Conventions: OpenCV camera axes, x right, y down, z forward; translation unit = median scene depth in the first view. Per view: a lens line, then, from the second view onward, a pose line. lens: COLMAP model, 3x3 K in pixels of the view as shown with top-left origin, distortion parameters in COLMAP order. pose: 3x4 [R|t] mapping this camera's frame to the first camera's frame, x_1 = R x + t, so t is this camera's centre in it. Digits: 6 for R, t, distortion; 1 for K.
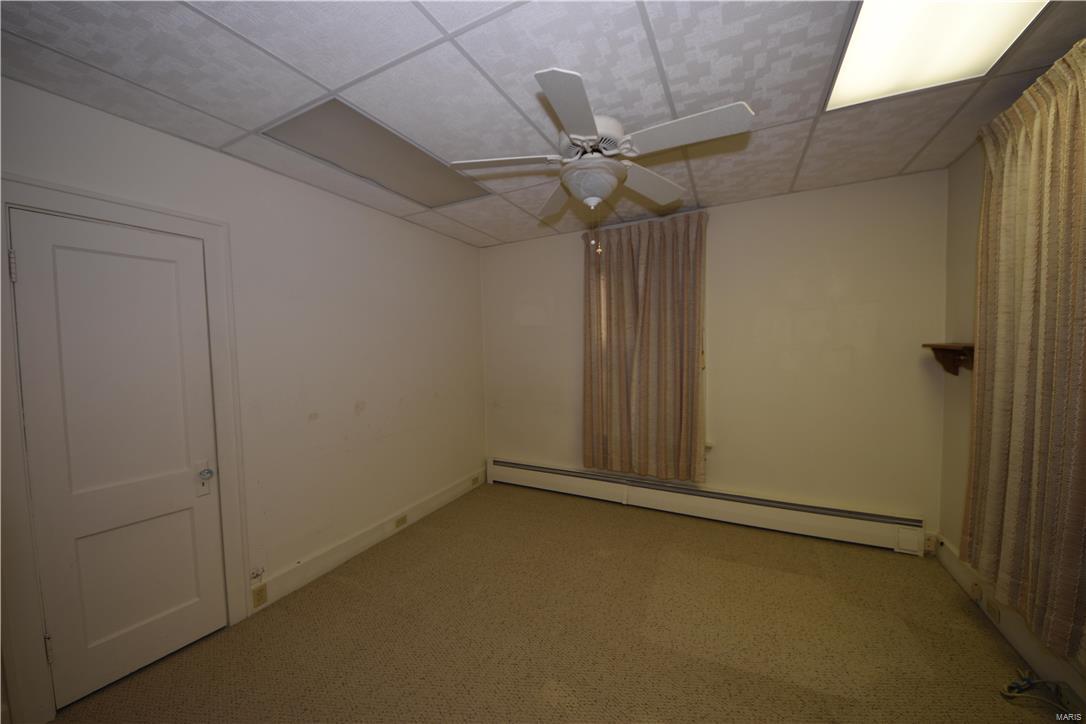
lens RADIAL K [[385.0, 0, 543.0], [0, 385.0, 362.0], [0, 0, 1]] dist [0.000978, -0.012794]
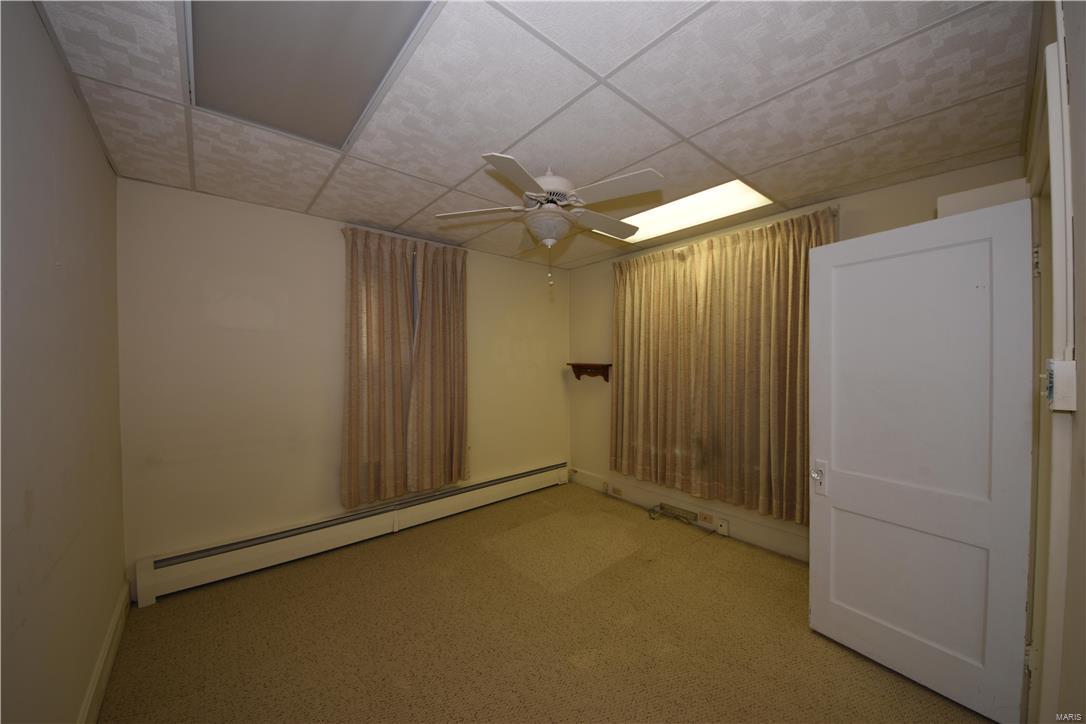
lens RADIAL K [[385.0, 0, 543.0], [0, 385.0, 362.0], [0, 0, 1]] dist [0.000978, -0.012794]
pose [[0.357630, 0.015219, 0.933739, -0.571717], [0.028492, 0.999224, -0.027199, -0.004826], [-0.933429, 0.036332, 0.356919, 0.342683]]
